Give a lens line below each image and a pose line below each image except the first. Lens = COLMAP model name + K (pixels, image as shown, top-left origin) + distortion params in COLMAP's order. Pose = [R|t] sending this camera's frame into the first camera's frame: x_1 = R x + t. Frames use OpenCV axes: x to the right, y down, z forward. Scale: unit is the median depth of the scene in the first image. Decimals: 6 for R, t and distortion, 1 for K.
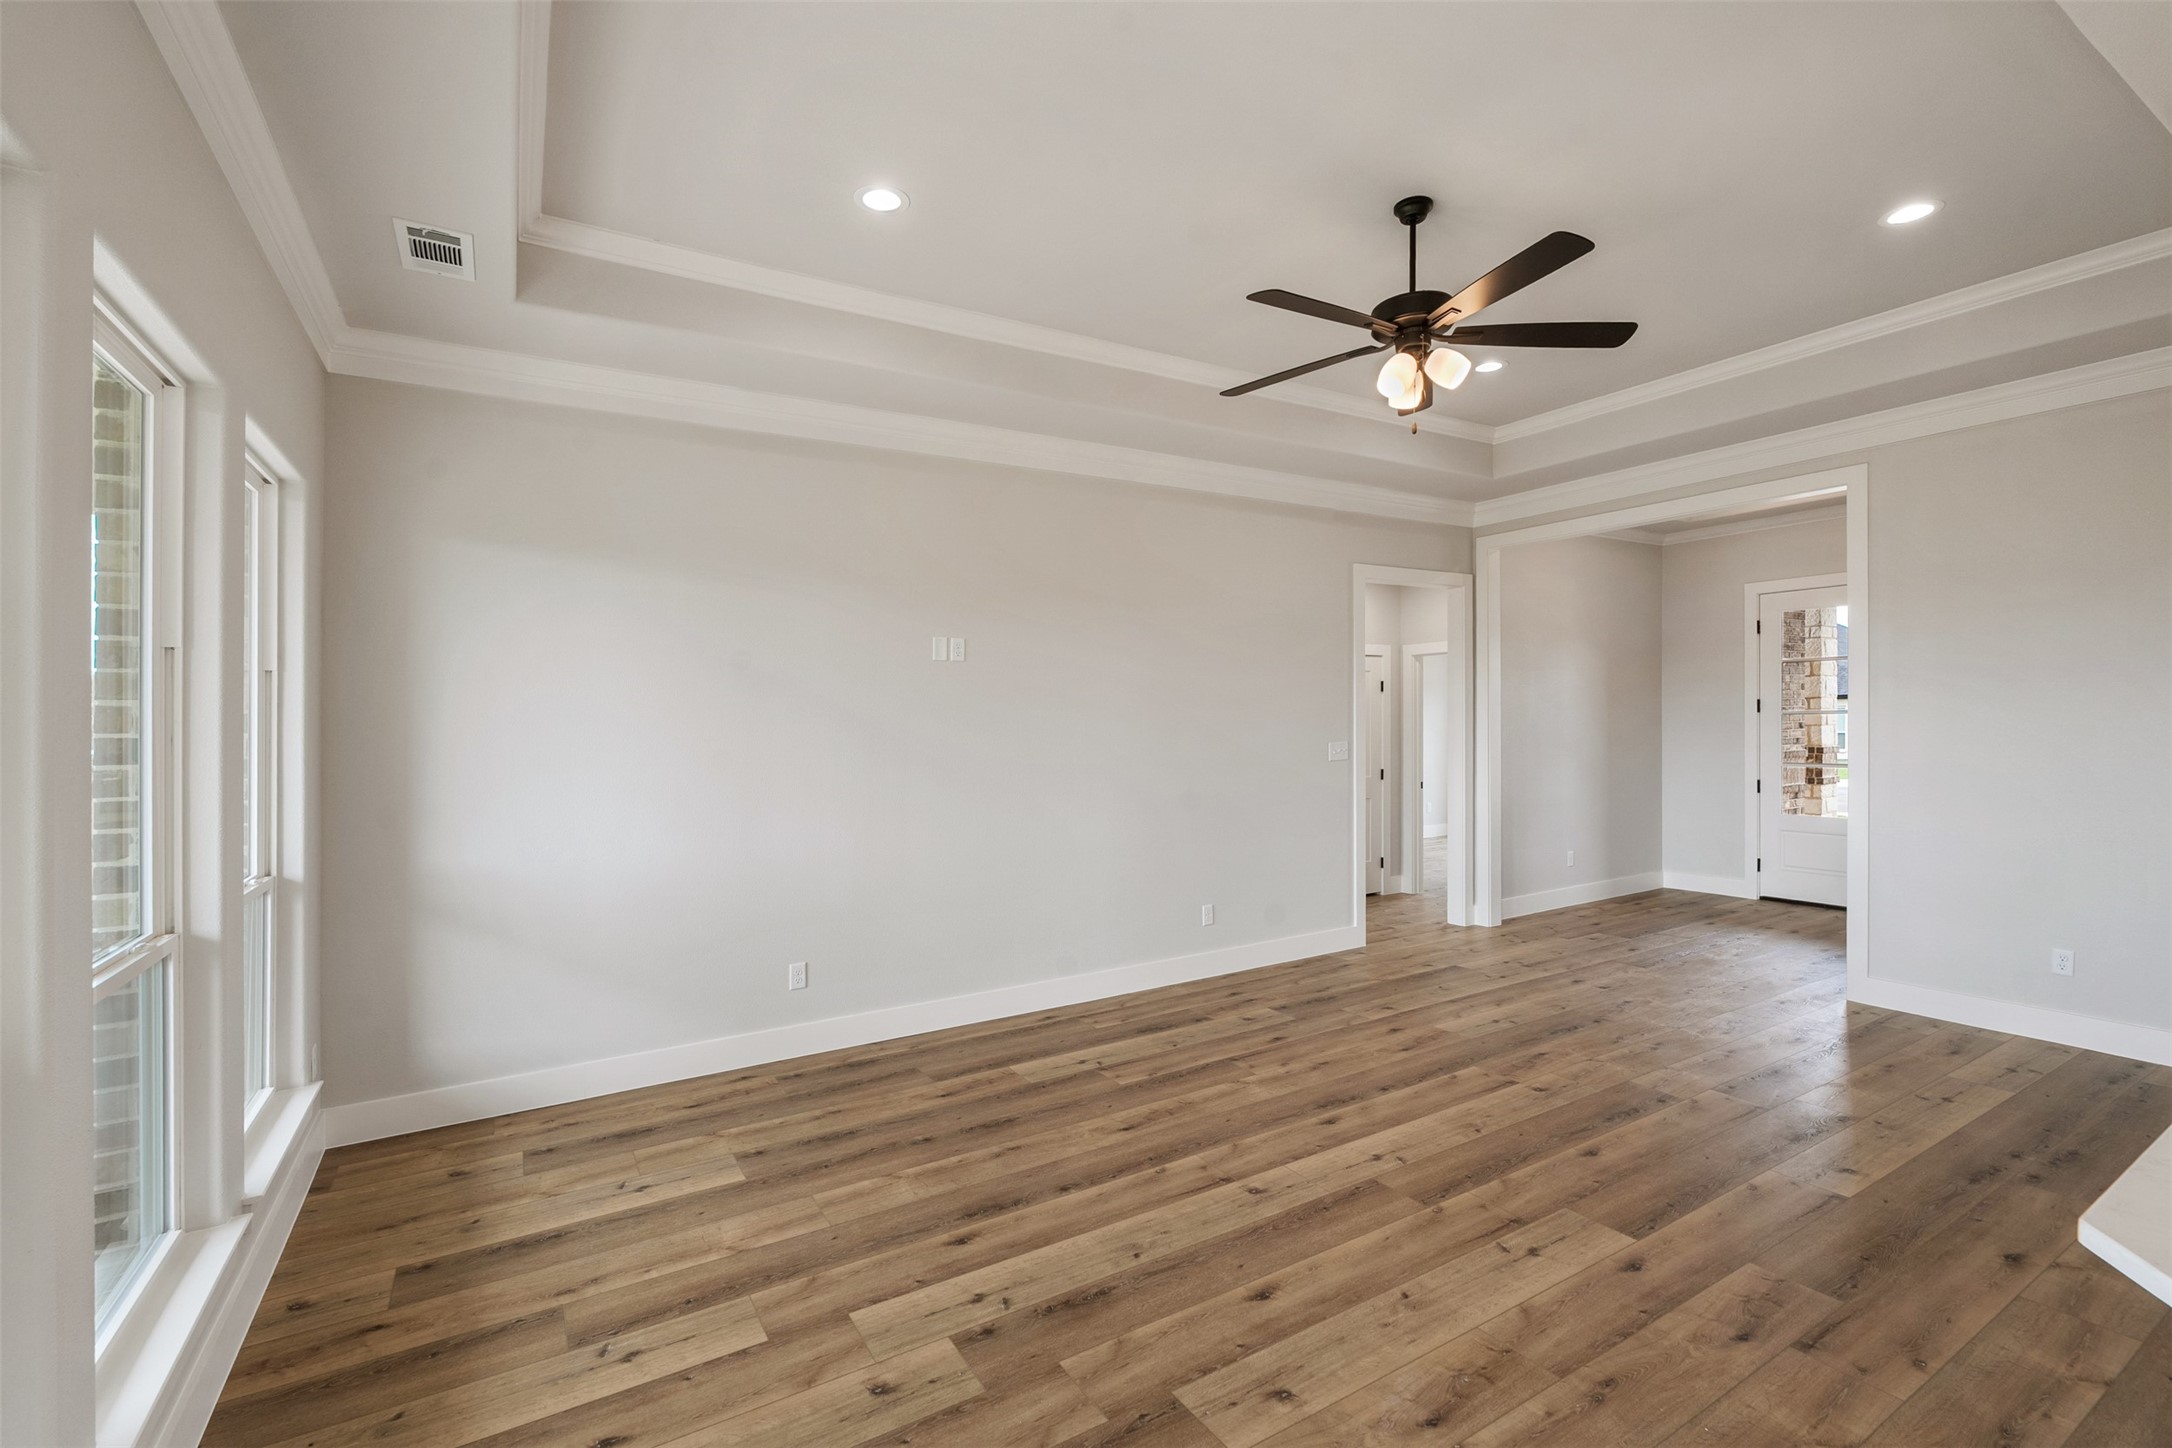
lens RADIAL K [[959.8, 0, 1092.6], [0, 959.8, 717.1], [0, 0, 1]] dist [-0.001729, -0.000298]
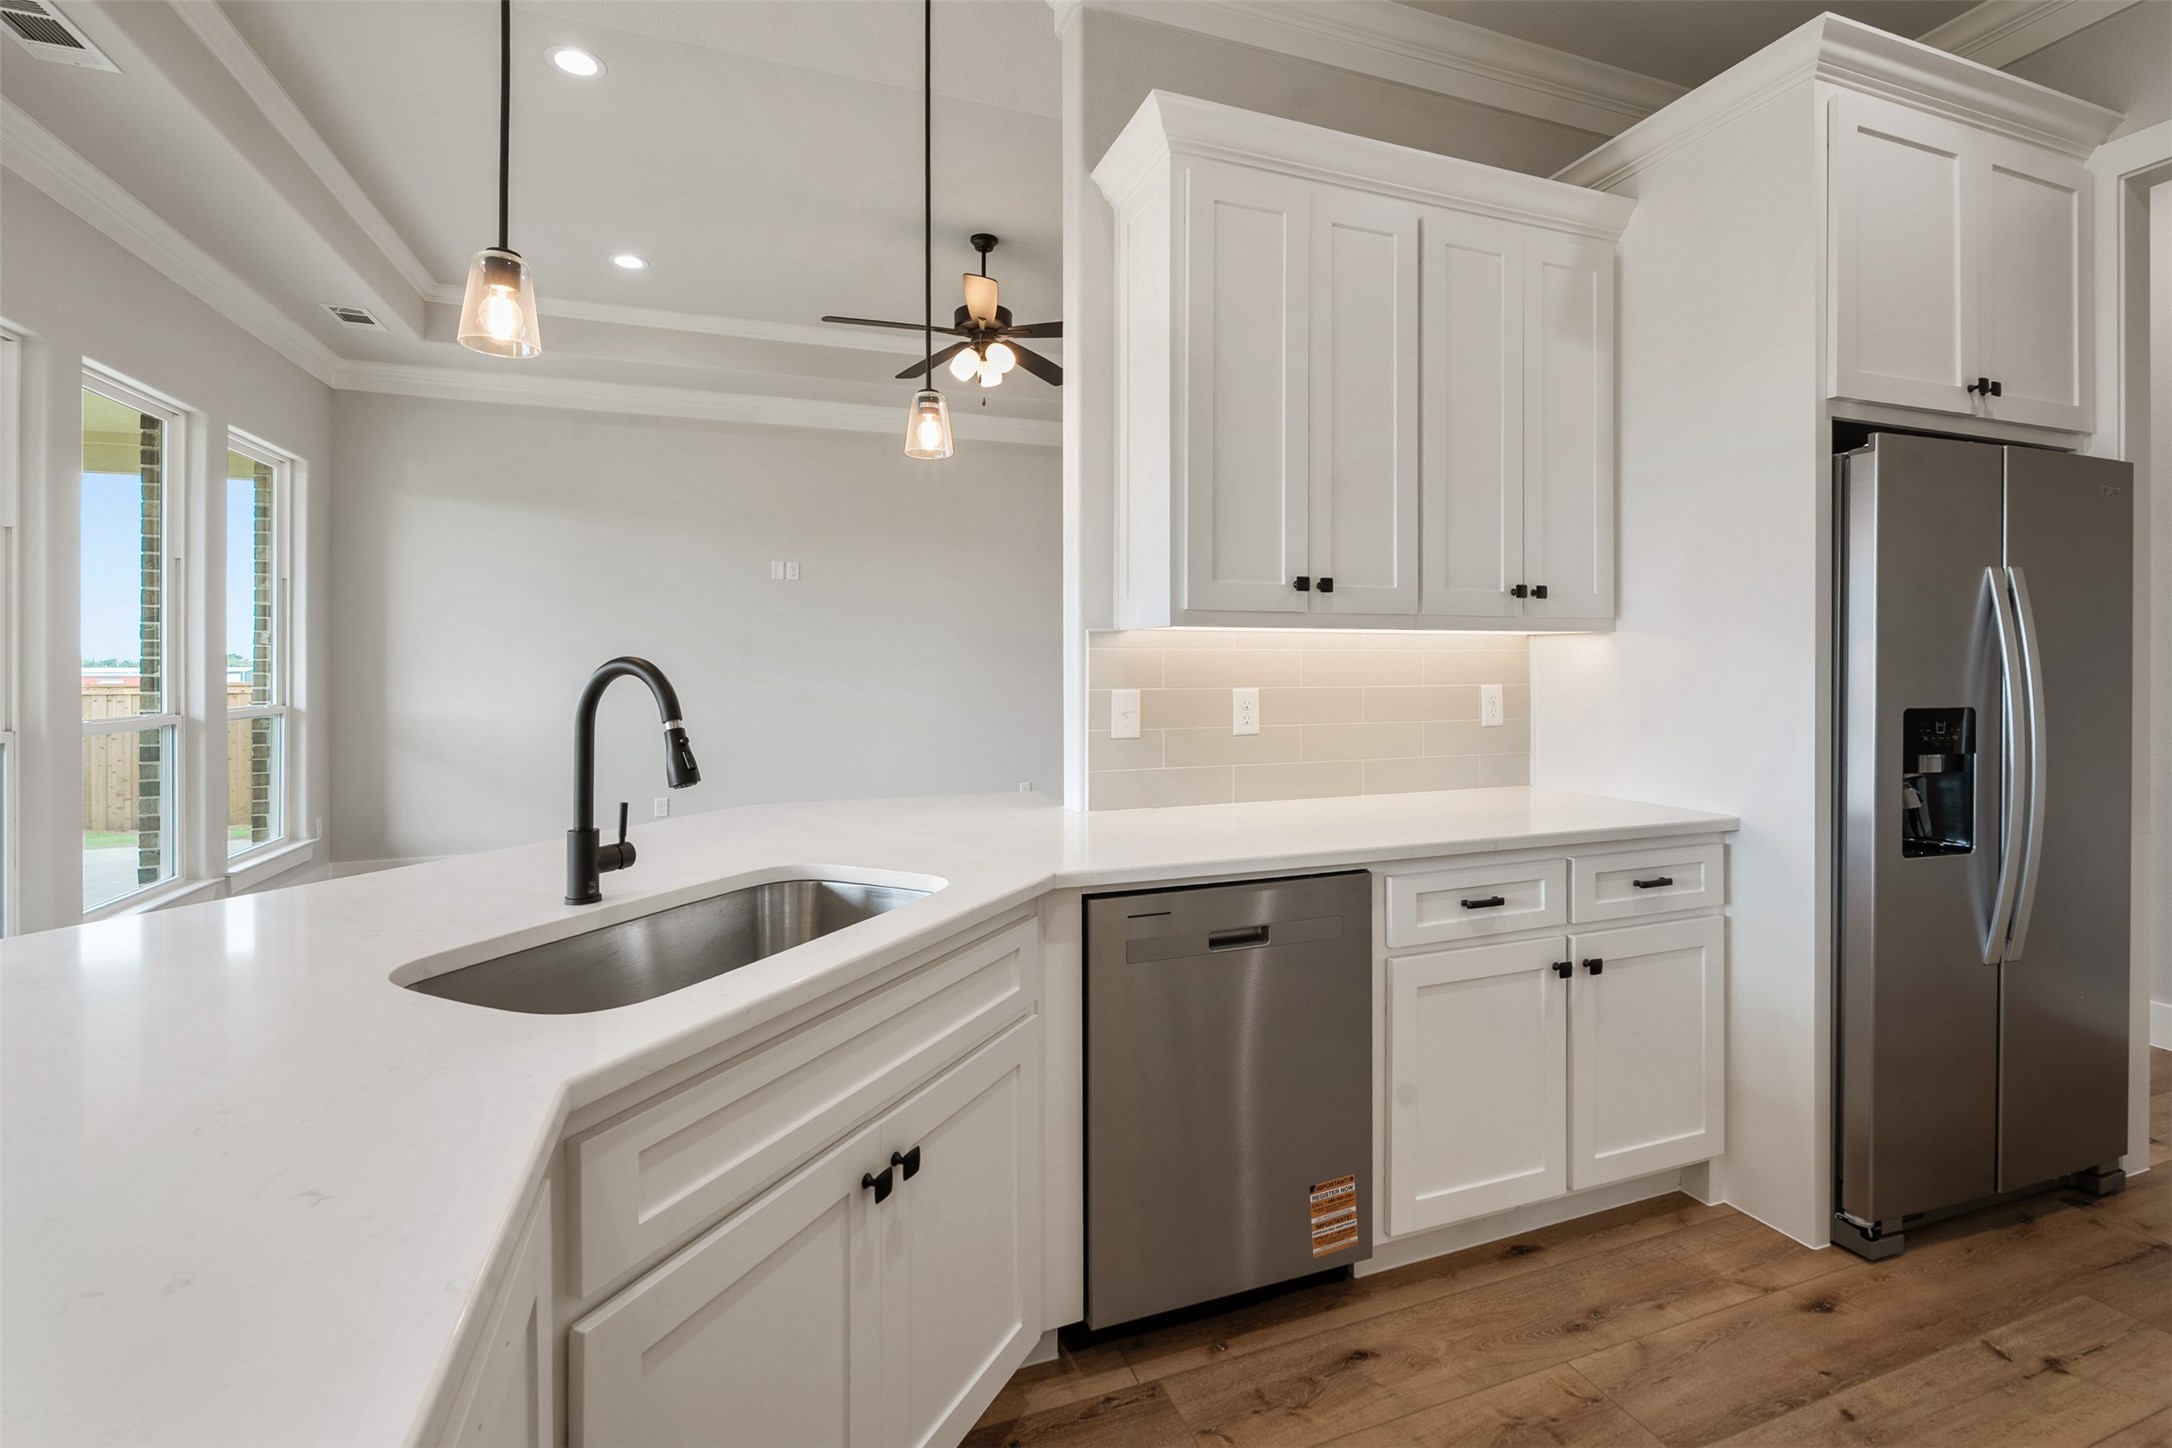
lens RADIAL K [[968.8, 0, 1101.0], [0, 968.8, 670.3], [0, 0, 1]] dist [-0.004467, -0.000195]
pose [[0.982153, 0.016100, -0.187395, 0.647089], [-0.014484, 0.999845, 0.009989, 0.056356], [0.187527, -0.007097, 0.982234, -0.277124]]
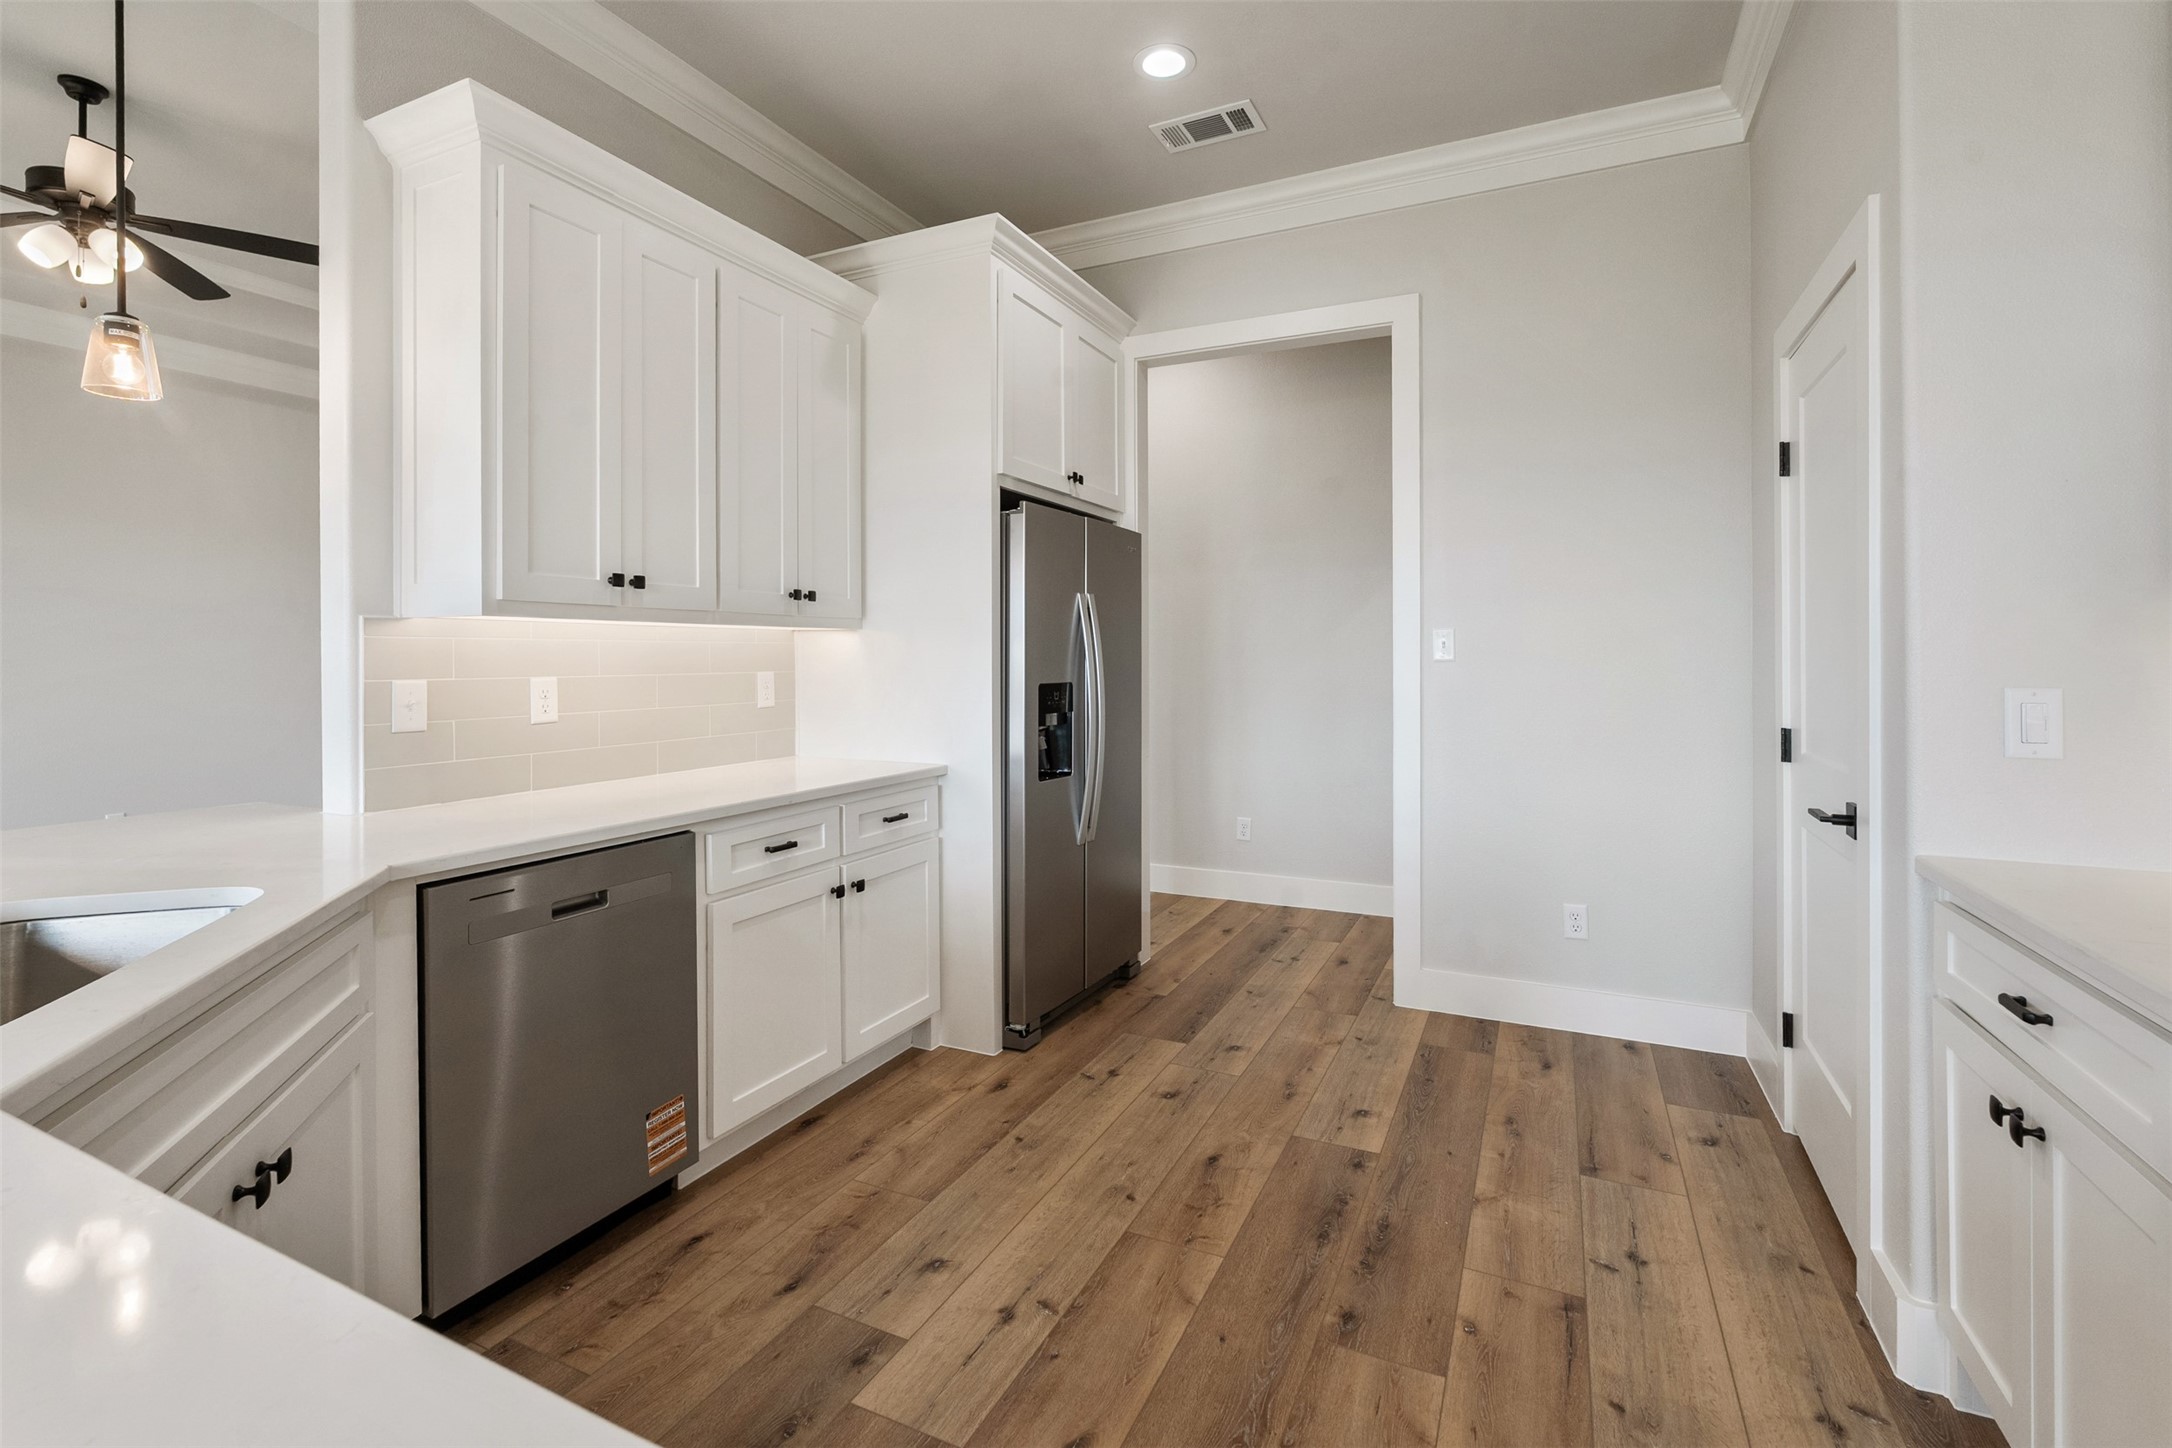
lens RADIAL K [[971.3, 0, 1088.9], [0, 971.3, 659.8], [0, 0, 1]] dist [-0.004081, -0.000654]
pose [[0.836865, 0.013145, 0.547252, 0.571691], [-0.012538, 0.999910, -0.004845, 0.059722], [-0.547266, -0.002807, 0.836954, -0.376726]]
